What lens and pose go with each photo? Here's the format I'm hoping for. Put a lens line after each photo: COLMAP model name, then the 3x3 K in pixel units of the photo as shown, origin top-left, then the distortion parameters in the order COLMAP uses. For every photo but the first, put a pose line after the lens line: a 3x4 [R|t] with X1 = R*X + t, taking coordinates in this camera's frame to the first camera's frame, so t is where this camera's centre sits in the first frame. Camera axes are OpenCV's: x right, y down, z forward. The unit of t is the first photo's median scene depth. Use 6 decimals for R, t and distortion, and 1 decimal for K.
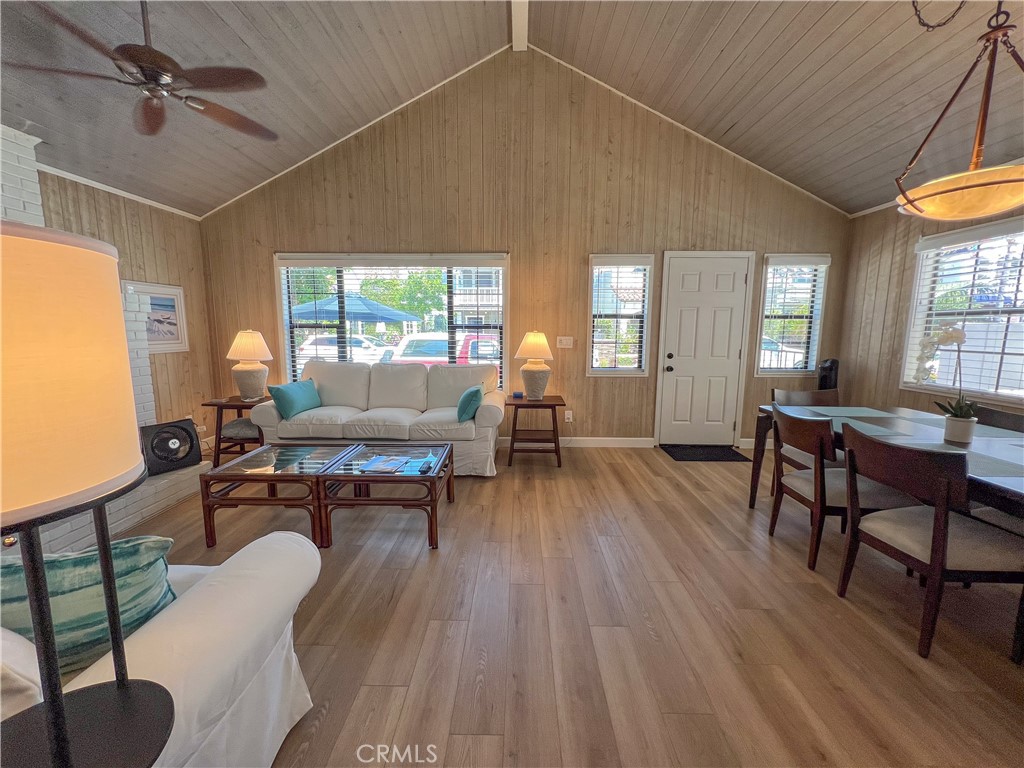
lens RADIAL K [[411.1, 0, 509.5], [0, 411.1, 382.5], [0, 0, 1]] dist [-0.000869, 0.000009]
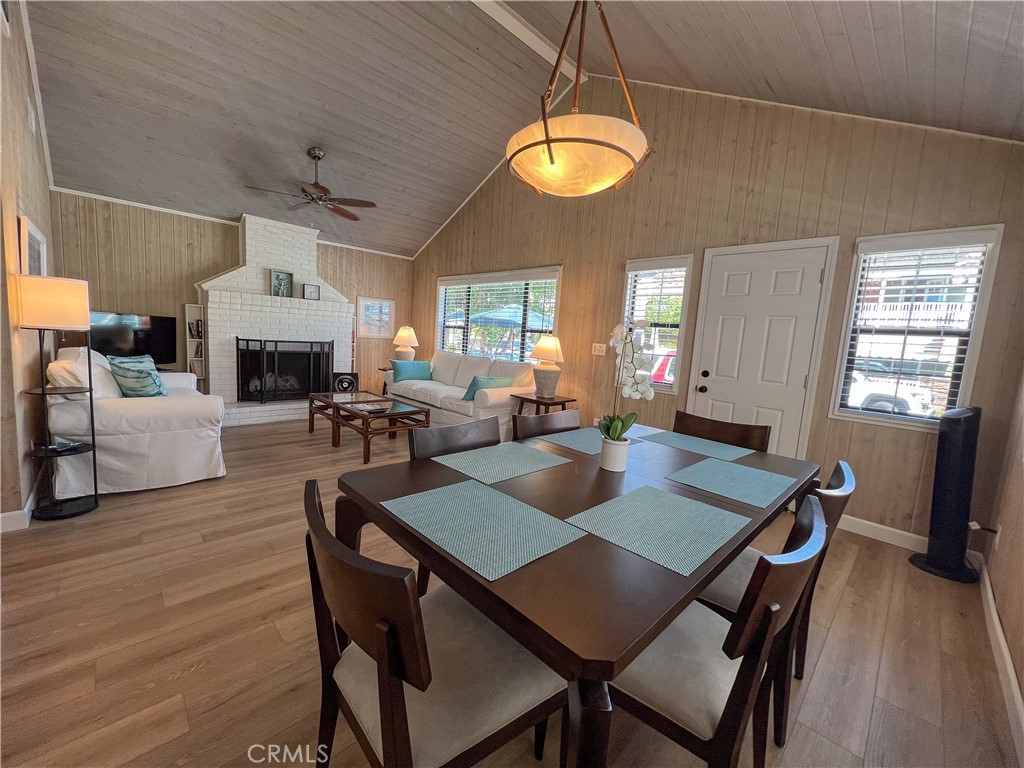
lens RADIAL K [[411.1, 0, 509.5], [0, 411.1, 382.5], [0, 0, 1]] dist [-0.000869, 0.000009]
pose [[0.712120, 0.121384, -0.691484, 0.726800], [-0.152281, 0.988197, 0.016643, -0.001464], [0.685343, 0.093448, 0.722200, 0.144060]]
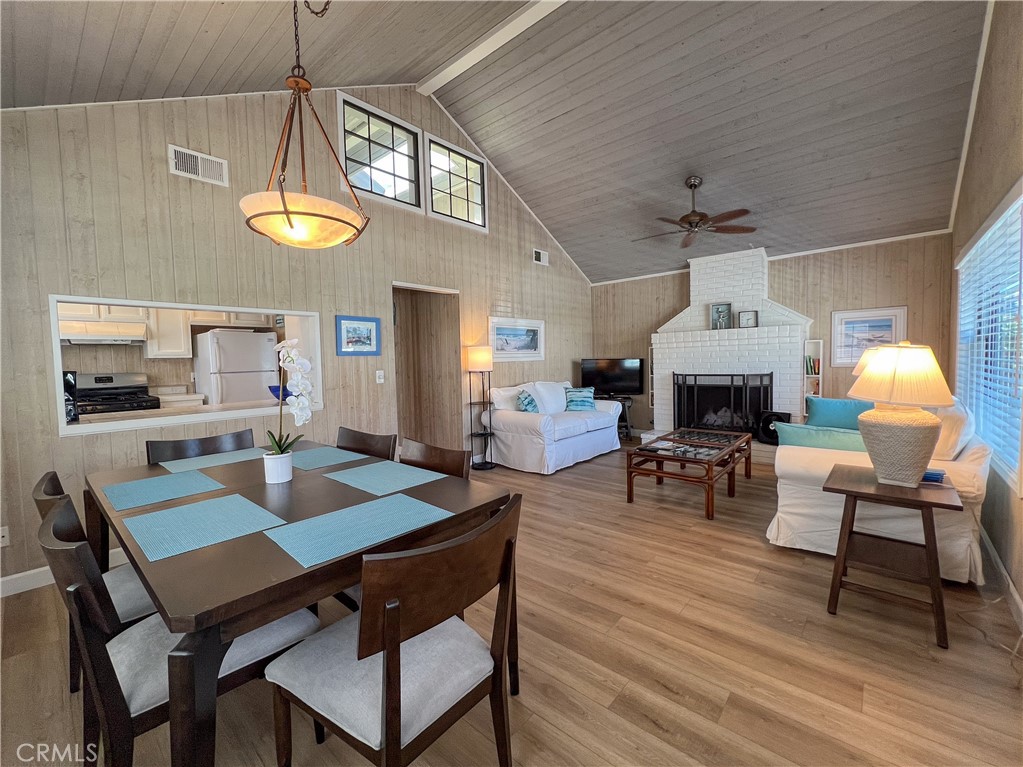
lens RADIAL K [[422.1, 0, 511.5], [0, 422.1, 383.5], [0, 0, 1]] dist [-0.001546, -0.000127]
pose [[-0.633213, 0.054473, -0.772059, 0.703676], [-0.080571, 0.987461, 0.135752, -0.100521], [0.769773, 0.148166, -0.620884, 0.918502]]
